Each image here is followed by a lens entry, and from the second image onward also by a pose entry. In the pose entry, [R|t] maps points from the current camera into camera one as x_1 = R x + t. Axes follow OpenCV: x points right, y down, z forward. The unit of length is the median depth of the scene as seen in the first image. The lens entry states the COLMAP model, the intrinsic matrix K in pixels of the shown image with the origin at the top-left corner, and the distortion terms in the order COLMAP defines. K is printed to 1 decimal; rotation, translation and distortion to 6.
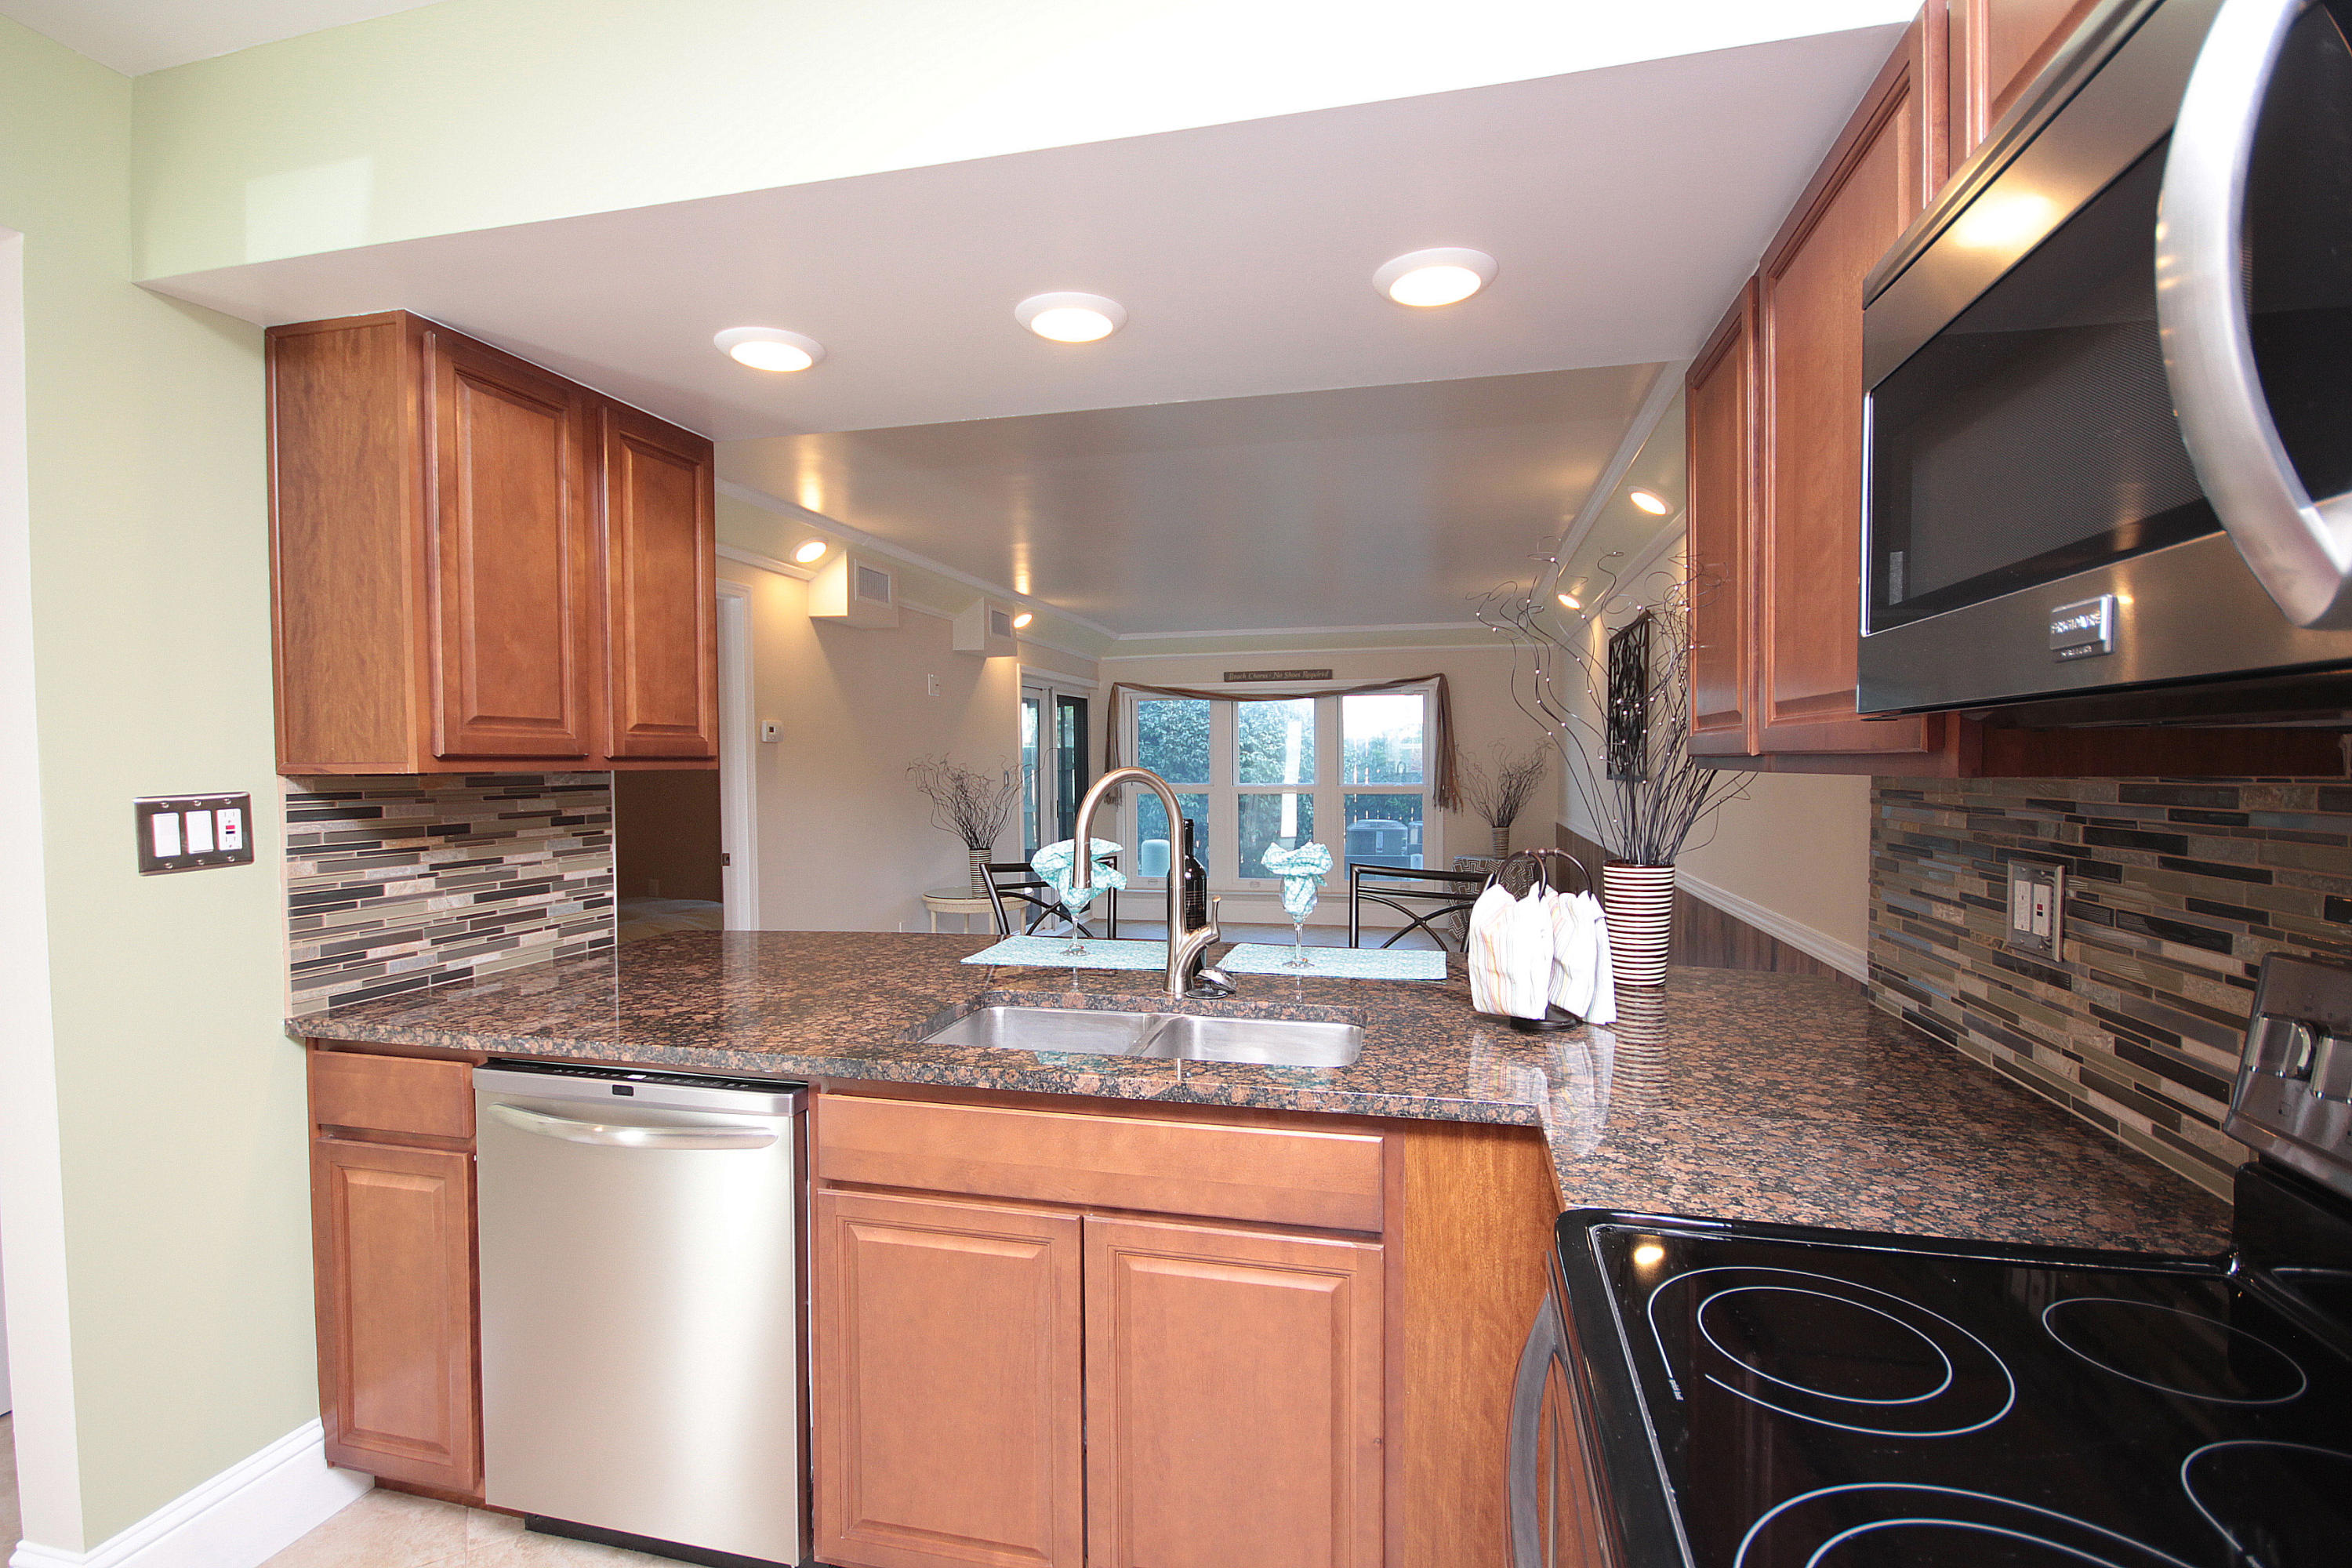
lens RADIAL K [[1085.9, 0, 1177.4], [0, 1085.9, 789.1], [0, 0, 1]] dist [0.002235, -0.005182]
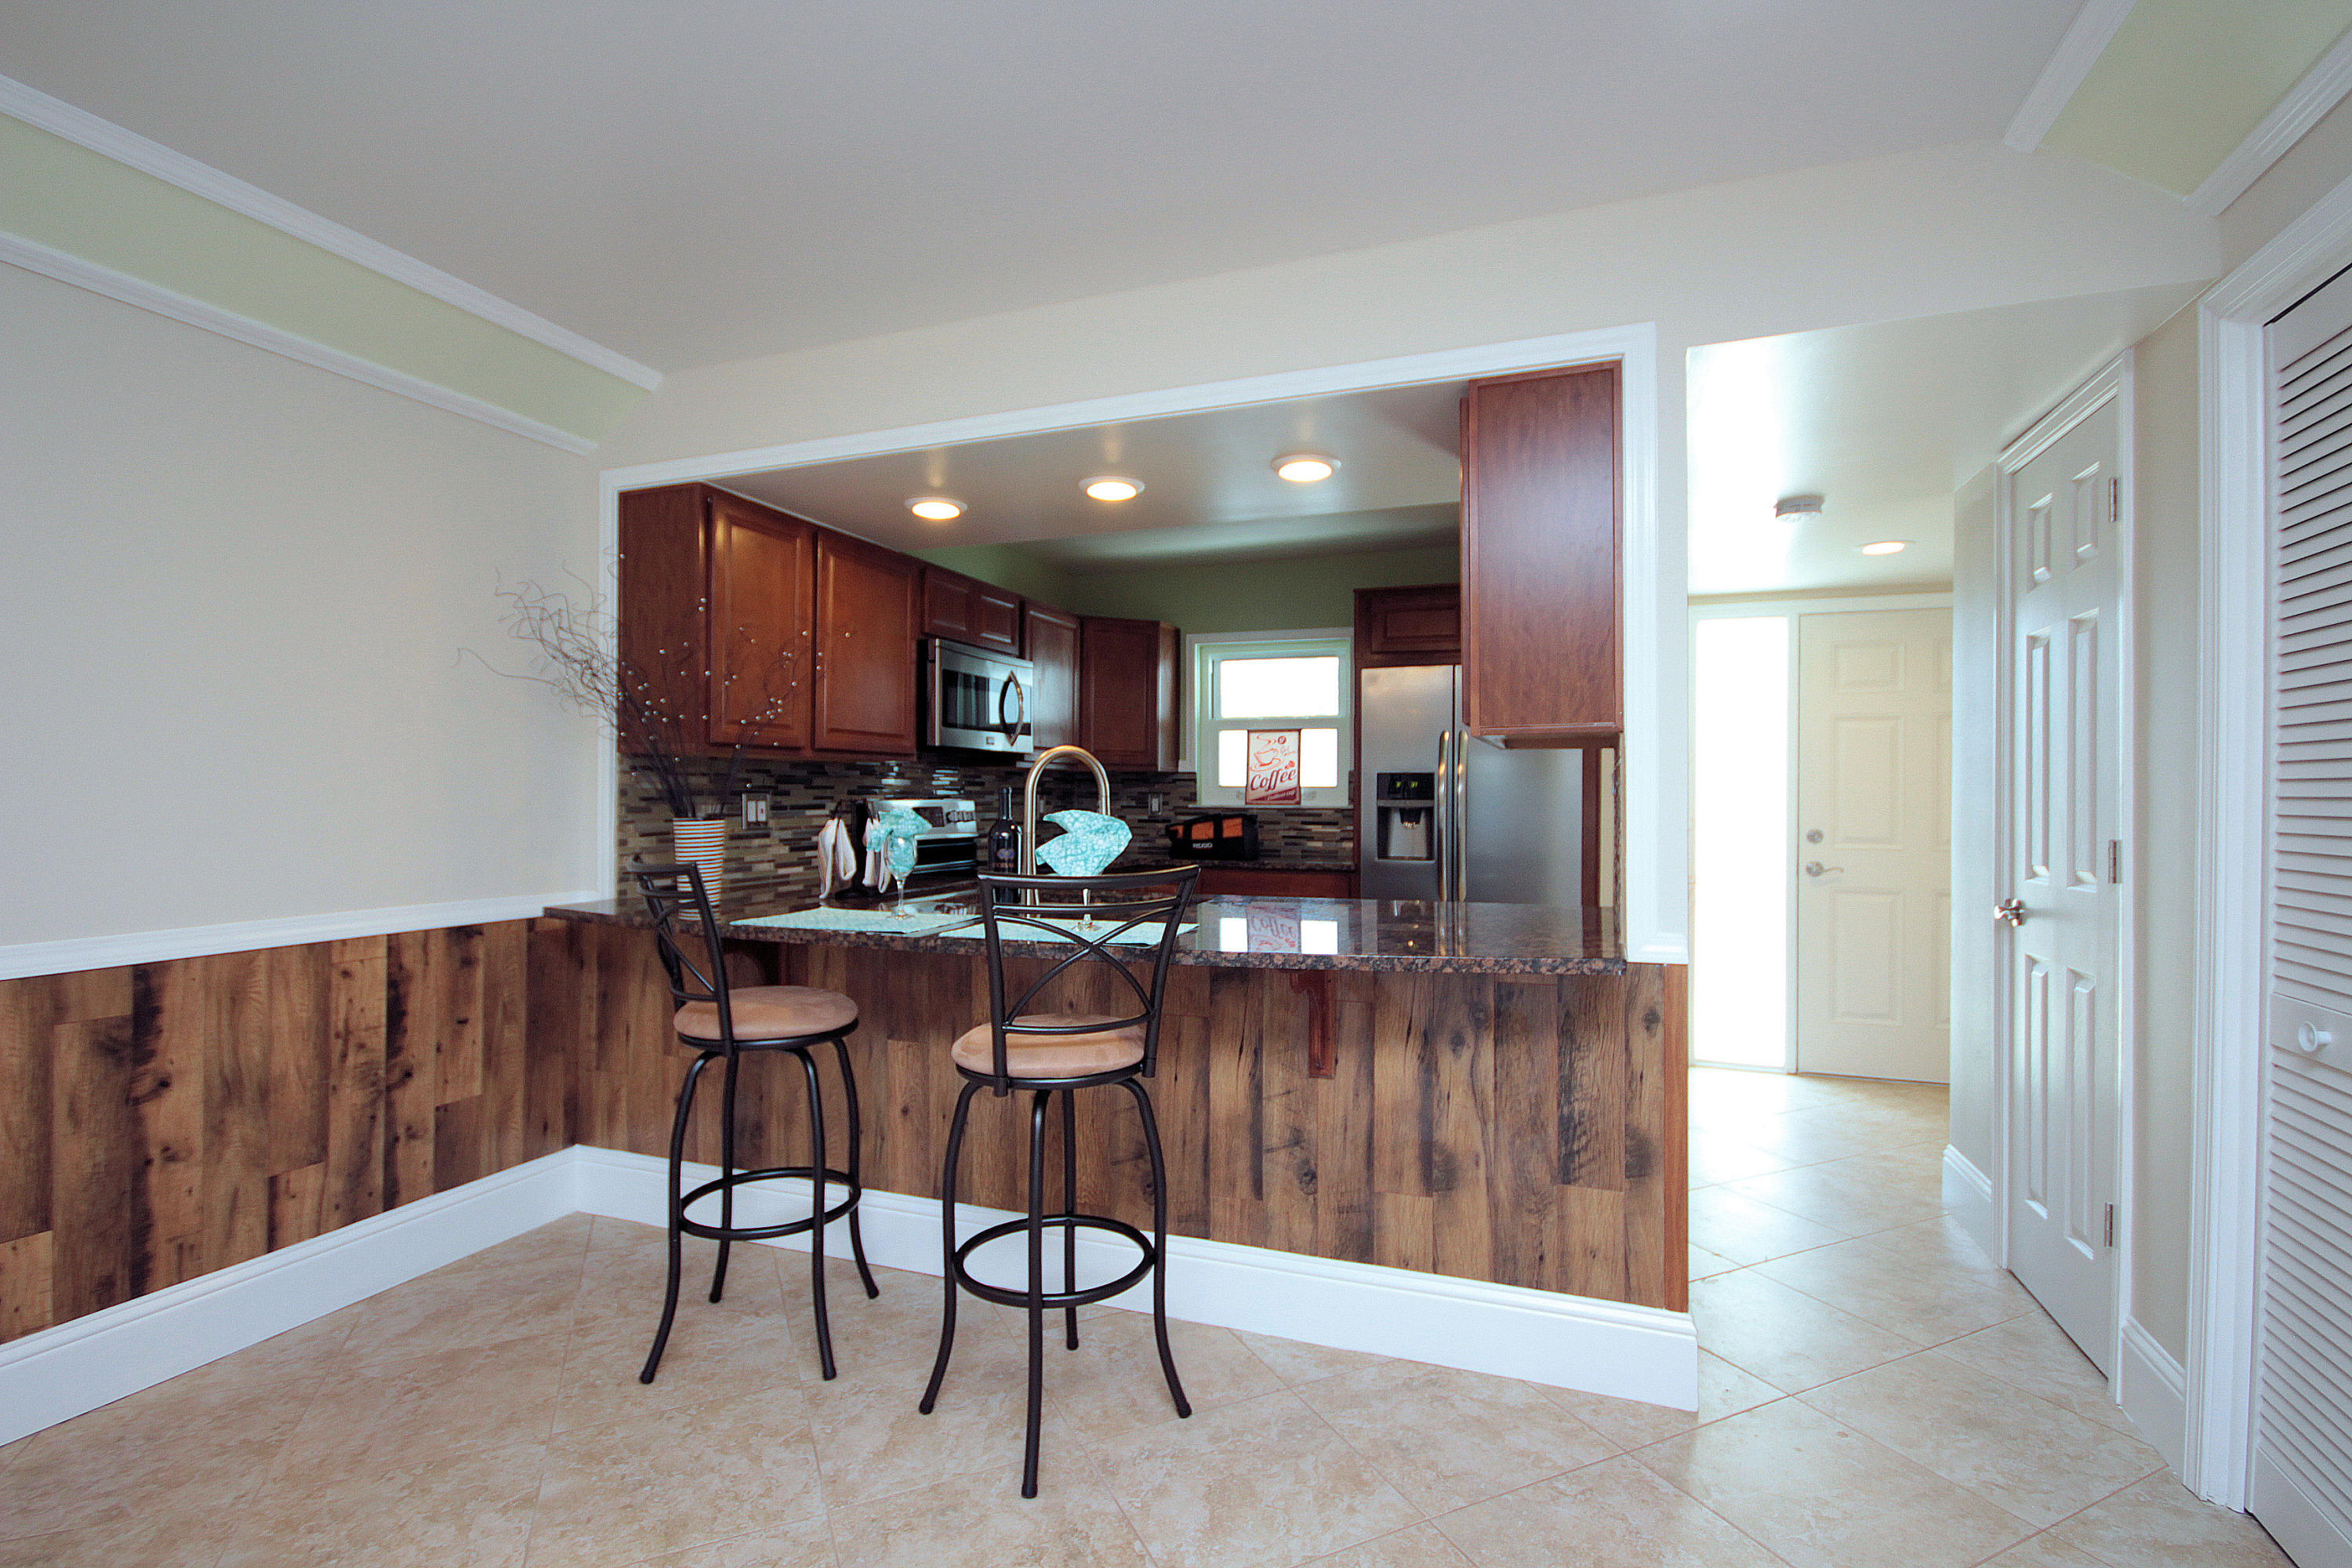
lens RADIAL K [[1085.9, 0, 1177.0], [0, 1085.9, 797.0], [0, 0, 1]] dist [0.002235, -0.005182]
pose [[-0.993217, 0.002644, 0.116250, -0.310396], [0.005944, 0.999589, 0.028052, 0.005867], [-0.116128, 0.028553, -0.992824, 2.125859]]
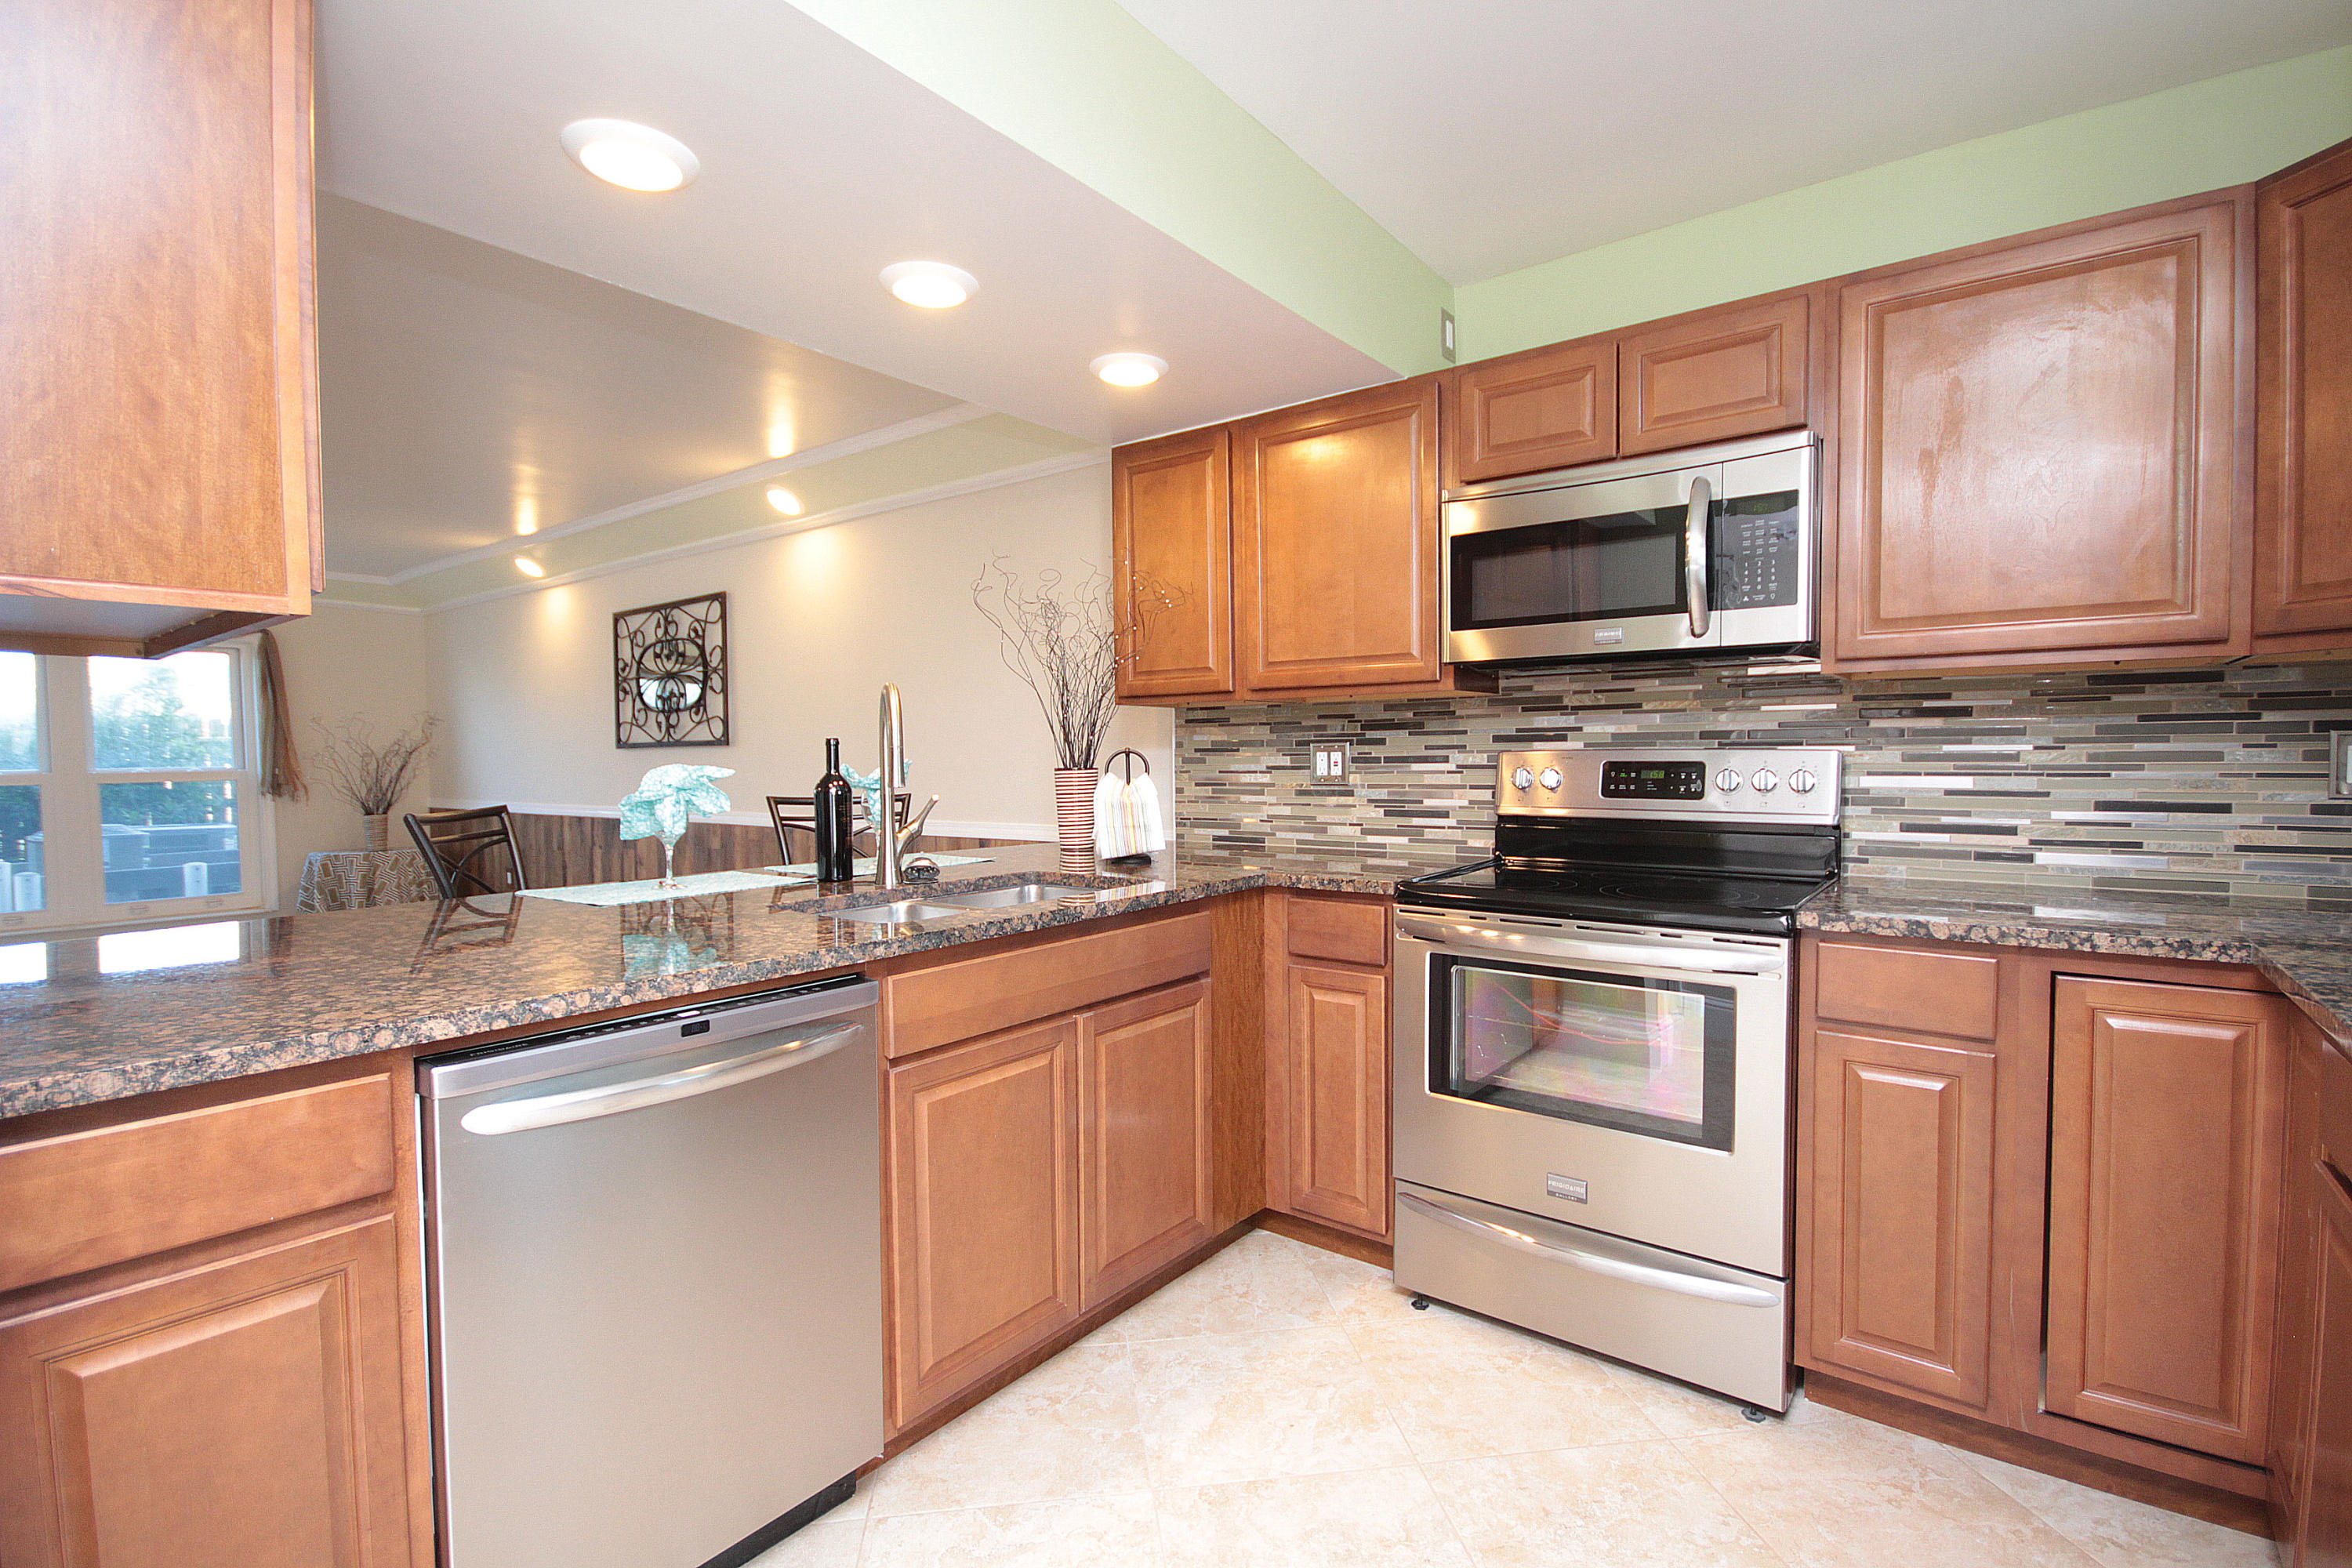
lens RADIAL K [[1085.9, 0, 1184.5], [0, 1085.9, 789.9], [0, 0, 1]] dist [0.002235, -0.005182]
pose [[0.401299, -0.030632, 0.915435, -0.829078], [0.031959, 0.999300, 0.019428, 0.067934], [-0.915389, 0.021460, 0.401998, 0.237670]]
